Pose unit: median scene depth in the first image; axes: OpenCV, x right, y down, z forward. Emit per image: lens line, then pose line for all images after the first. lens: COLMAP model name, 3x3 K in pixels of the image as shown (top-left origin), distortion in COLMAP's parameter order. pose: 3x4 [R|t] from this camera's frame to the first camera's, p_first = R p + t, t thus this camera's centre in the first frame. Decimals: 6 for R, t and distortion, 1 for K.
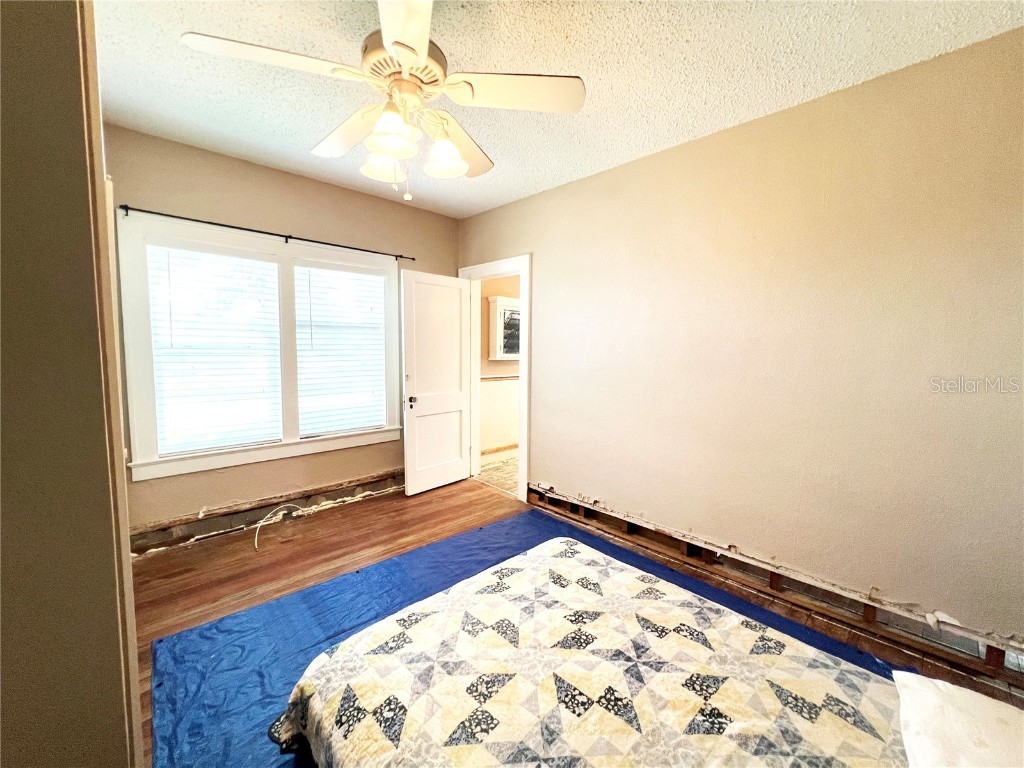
lens RADIAL K [[413.6, 0, 508.7], [0, 413.6, 383.9], [0, 0, 1]] dist [-0.002147, 0.001752]
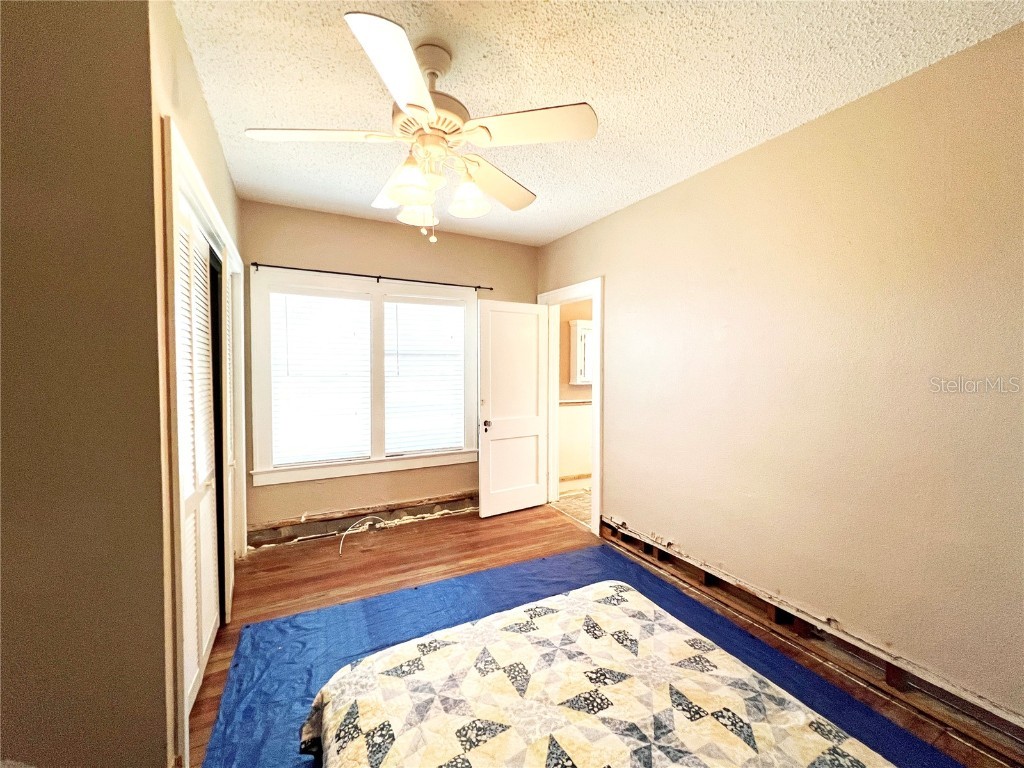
lens RADIAL K [[412.6, 0, 510.6], [0, 412.6, 383.4], [0, 0, 1]] dist [-0.002321, 0.001731]
pose [[0.961982, 0.002088, -0.273105, 0.175585], [-0.015716, 0.998737, -0.047720, -0.023151], [0.272661, 0.050197, 0.960800, 0.035894]]
